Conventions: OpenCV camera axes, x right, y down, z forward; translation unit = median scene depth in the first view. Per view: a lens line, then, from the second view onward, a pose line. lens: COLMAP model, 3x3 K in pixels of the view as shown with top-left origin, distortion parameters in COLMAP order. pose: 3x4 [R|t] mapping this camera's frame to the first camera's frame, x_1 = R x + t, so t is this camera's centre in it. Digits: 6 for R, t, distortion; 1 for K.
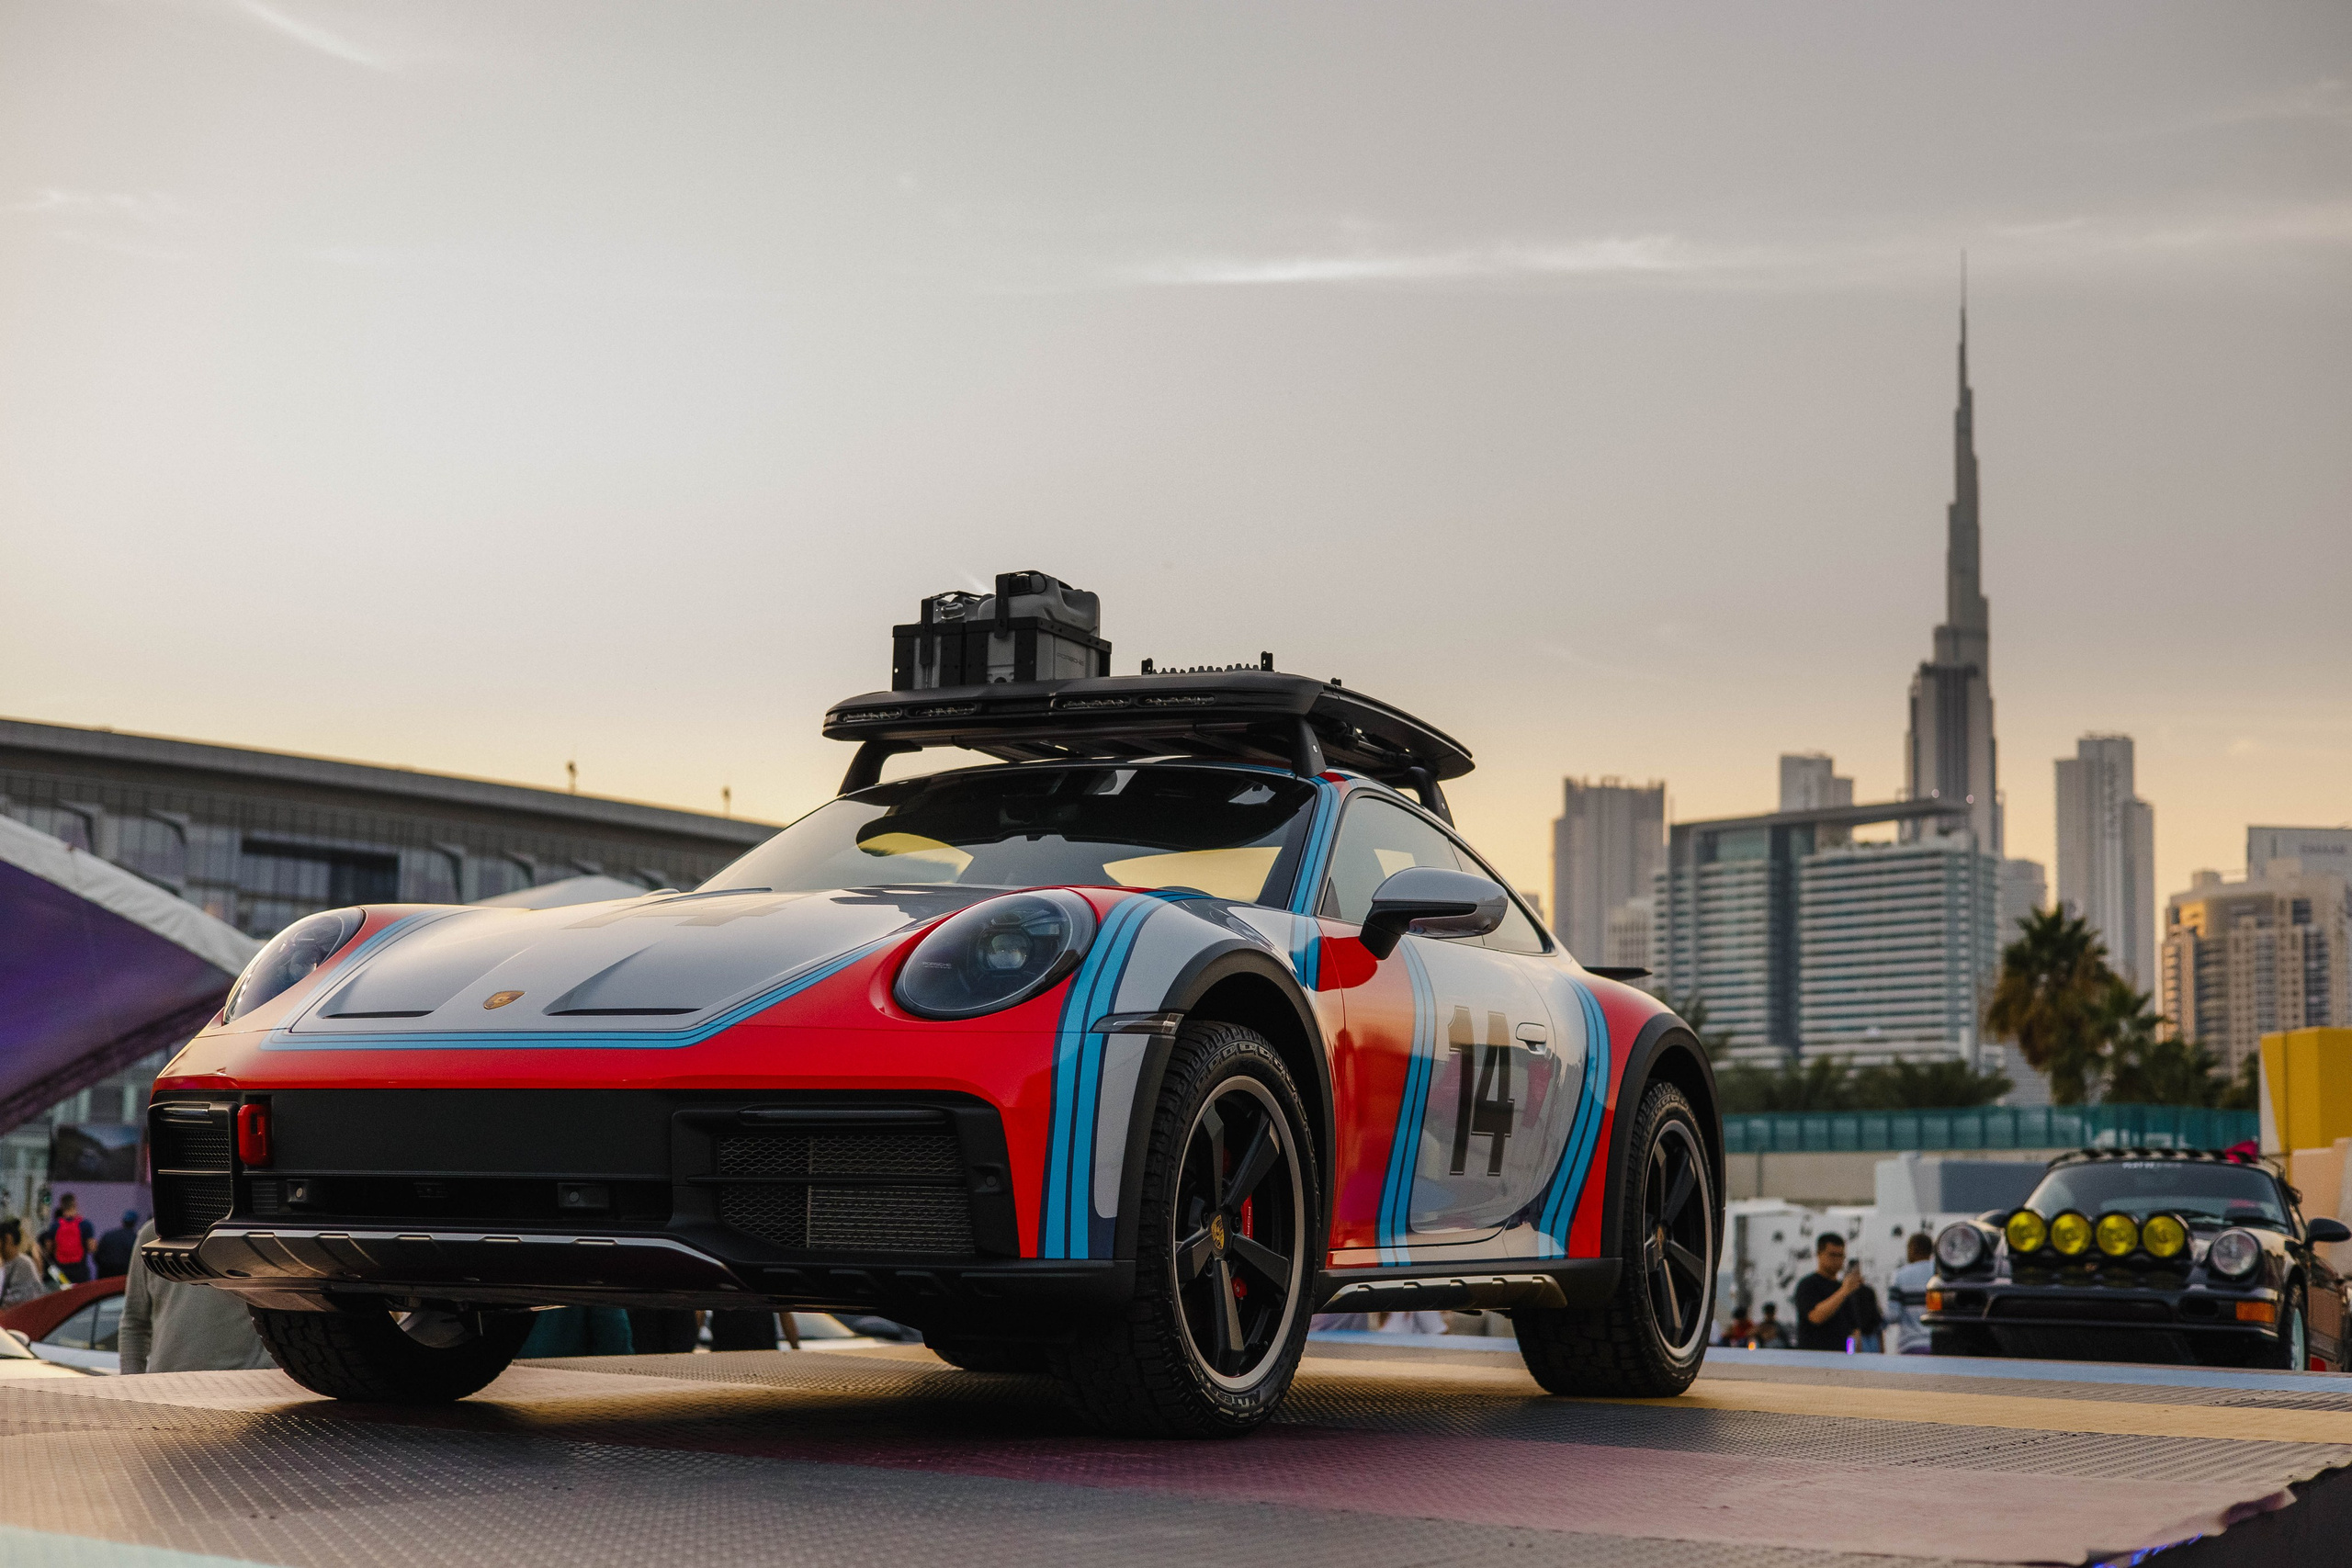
lens RADIAL K [[3438.8, 0, 1179.5], [0, 3438.8, 783.2], [0, 0, 1]] dist [0.023472, 0.000000]
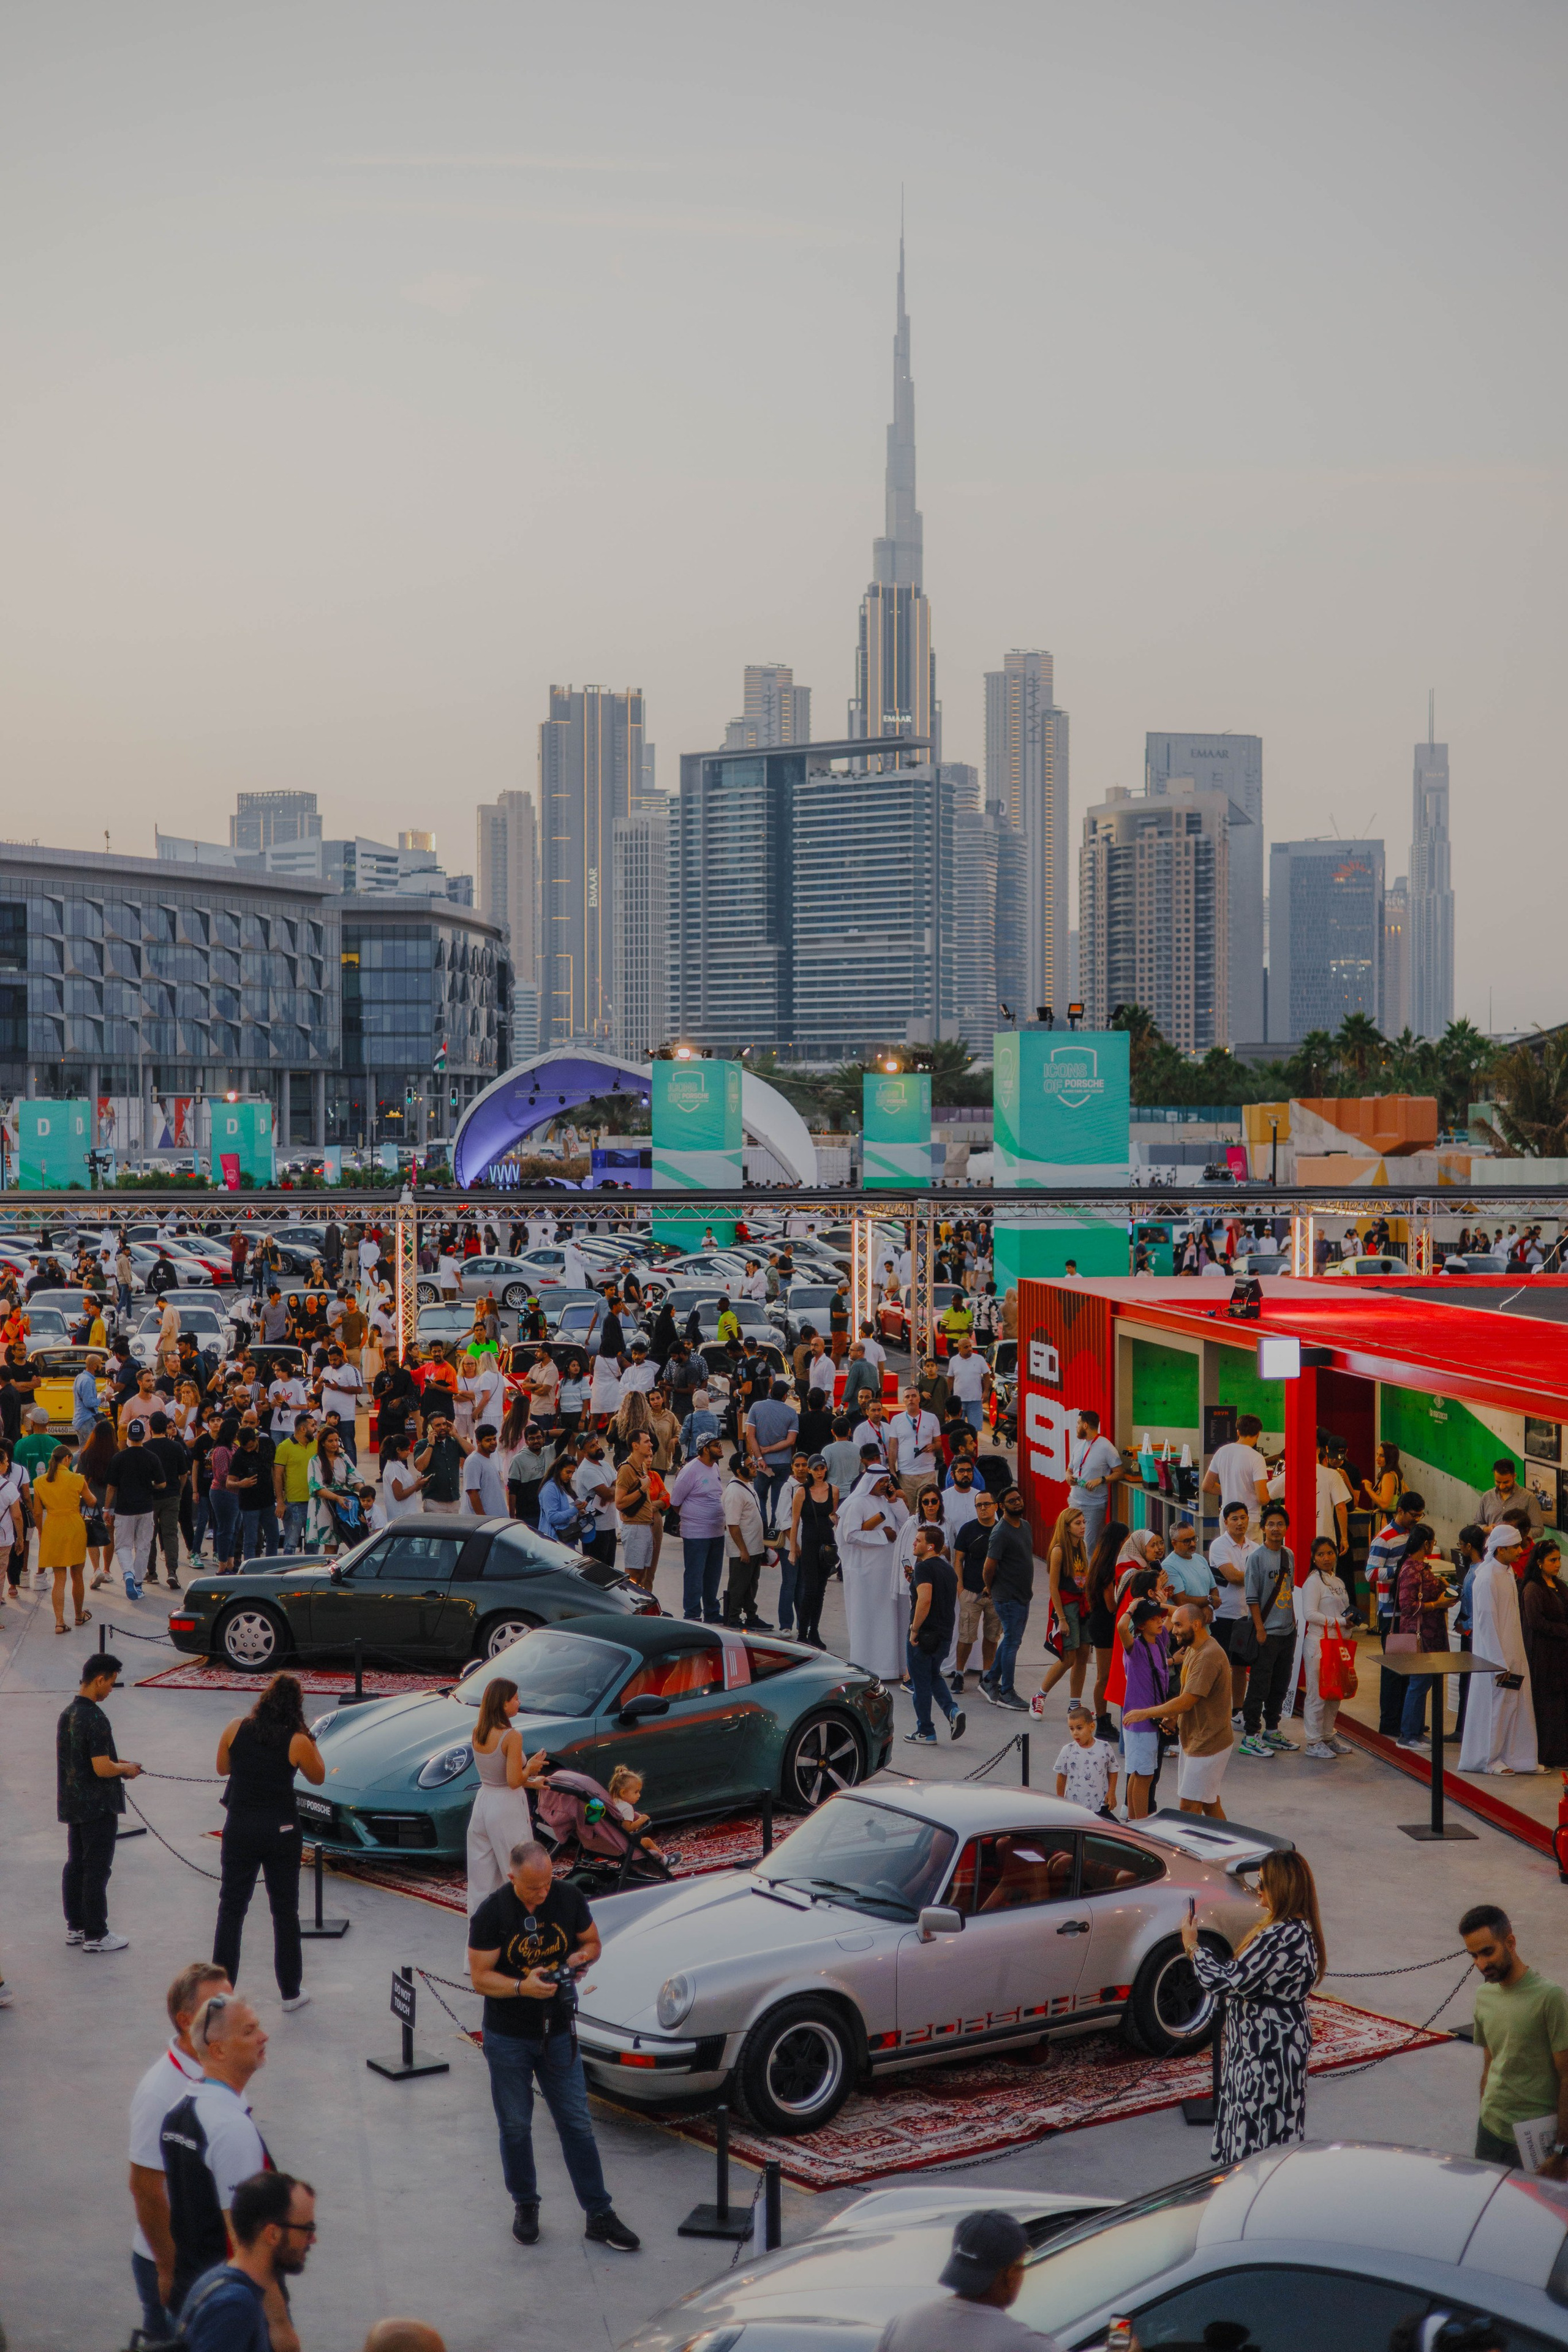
lens RADIAL K [[3439.1, 0, 783.0], [0, 3439.1, 1176.6], [0, 0, 1]] dist [0.023472, 0.000000]
pose [[0.979943, -0.028005, 0.197298, -0.055781], [-0.002975, 0.987909, 0.155004, -0.026578], [-0.199254, -0.152482, 0.968012, -0.153851]]
